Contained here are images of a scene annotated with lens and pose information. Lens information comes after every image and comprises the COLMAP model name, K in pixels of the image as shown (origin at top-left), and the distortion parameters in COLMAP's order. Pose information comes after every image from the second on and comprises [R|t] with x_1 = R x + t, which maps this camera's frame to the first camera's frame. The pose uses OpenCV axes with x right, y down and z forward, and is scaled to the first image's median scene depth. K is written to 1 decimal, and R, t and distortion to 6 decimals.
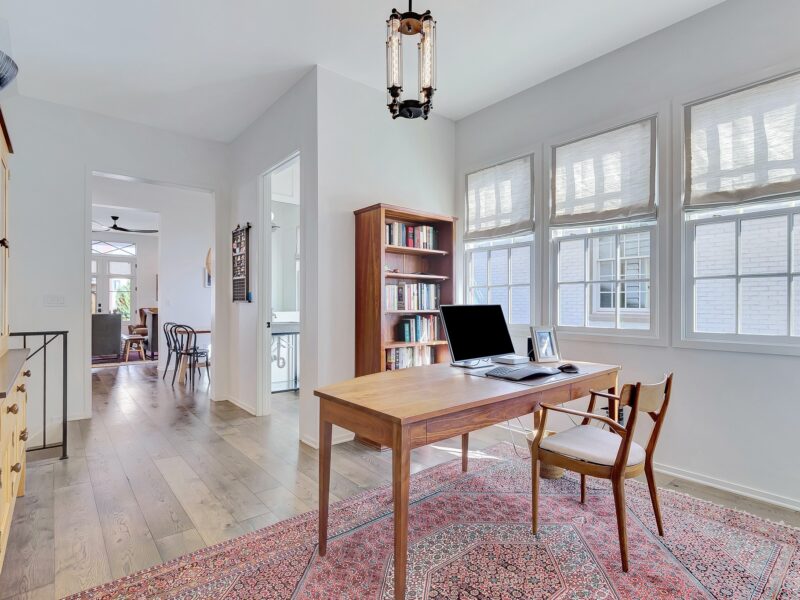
lens RADIAL K [[423.1, 0, 399.7], [0, 423.1, 303.9], [0, 0, 1]] dist [0.002091, 0.000281]
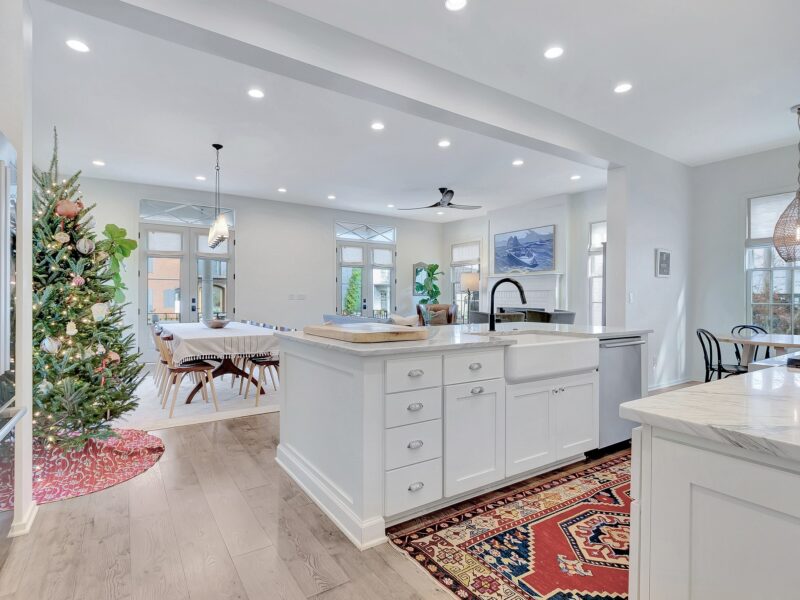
lens RADIAL K [[423.1, 0, 398.1], [0, 423.1, 301.1], [0, 0, 1]] dist [0.002091, 0.000281]
pose [[0.993370, -0.003904, -0.114892, -0.543116], [0.004811, 0.999959, 0.007616, -0.002539], [0.114858, -0.008118, 0.993349, 0.159676]]
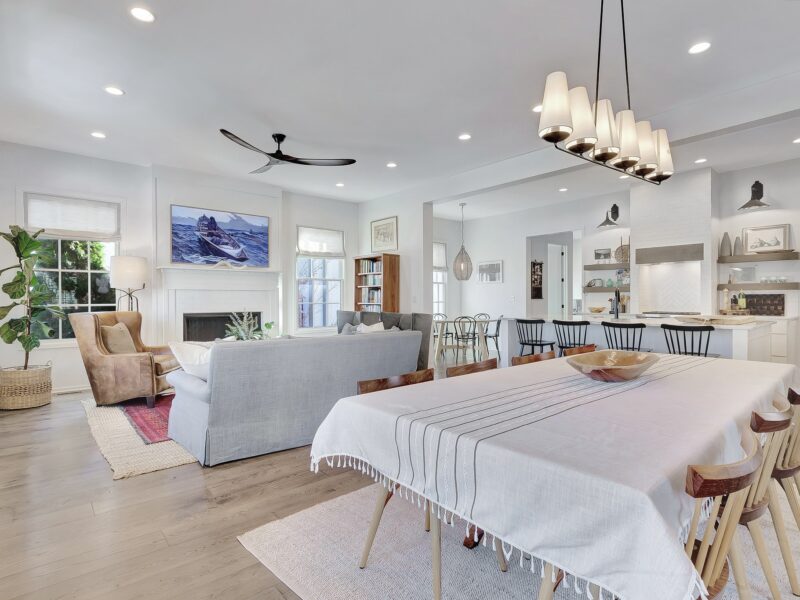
lens RADIAL K [[423.1, 0, 392.5], [0, 423.1, 300.9], [0, 0, 1]] dist [0.002091, 0.000281]
pose [[-0.021397, -0.009445, 0.999726, -1.009170], [0.000884, 0.999955, 0.009467, -0.003679], [-0.999771, 0.001086, -0.021387, 0.723108]]
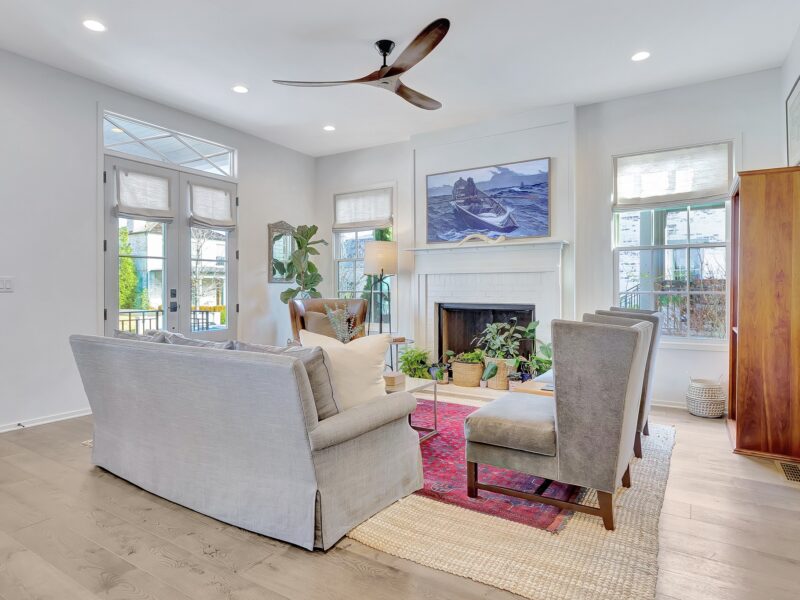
lens RADIAL K [[493.3, 0, 401.8], [0, 493.3, 293.5], [0, 0, 1]] dist [0.007335, 0.001206]
pose [[0.948427, -0.015003, 0.316640, -0.651657], [0.011497, 0.999850, 0.012940, -0.000823], [-0.316786, -0.008632, 0.948458, 0.489385]]
